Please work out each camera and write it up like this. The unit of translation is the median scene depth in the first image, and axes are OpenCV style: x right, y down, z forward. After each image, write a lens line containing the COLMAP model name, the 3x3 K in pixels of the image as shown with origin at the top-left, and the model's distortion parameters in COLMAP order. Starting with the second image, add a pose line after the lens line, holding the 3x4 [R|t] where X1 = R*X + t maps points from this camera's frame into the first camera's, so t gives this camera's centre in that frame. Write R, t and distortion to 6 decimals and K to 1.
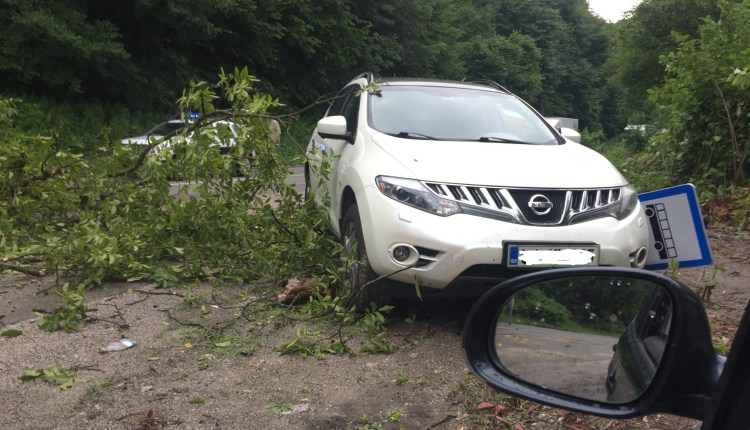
lens RADIAL K [[629.0, 0, 375.0], [0, 629.0, 215.0], [0, 0, 1]] dist [0.055577, 0.000696]
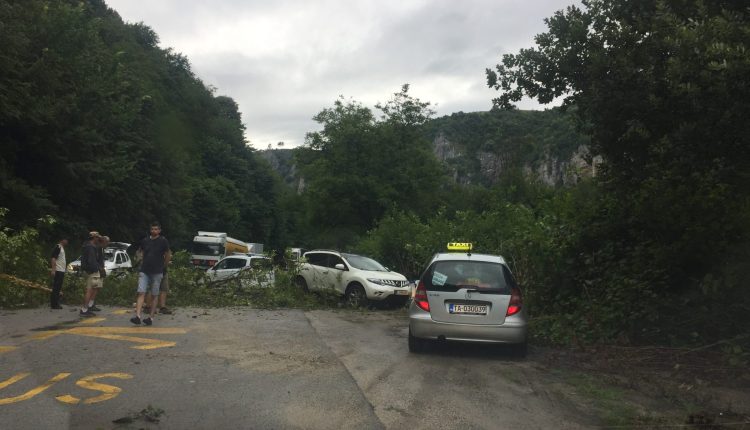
lens RADIAL K [[629.0, 0, 375.0], [0, 629.0, 215.0], [0, 0, 1]] dist [0.055577, 0.000696]
pose [[0.856015, 0.047631, 0.514753, -0.300985], [0.048045, 0.984106, -0.170959, 0.035529], [-0.514714, 0.171075, 0.840121, -0.390326]]
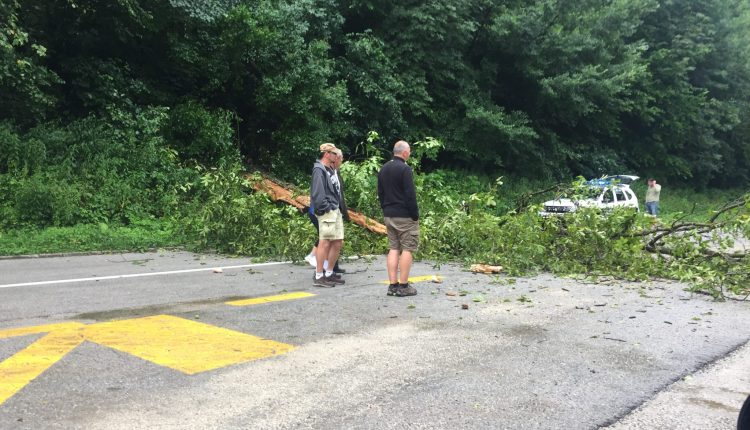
lens RADIAL K [[629.0, 0, 375.0], [0, 629.0, 215.0], [0, 0, 1]] dist [0.055577, 0.000696]
pose [[0.935097, 0.015410, -0.354056, -0.150423], [-0.045794, 0.995932, -0.077600, 0.013019], [0.351420, 0.088777, 0.931999, -0.178559]]
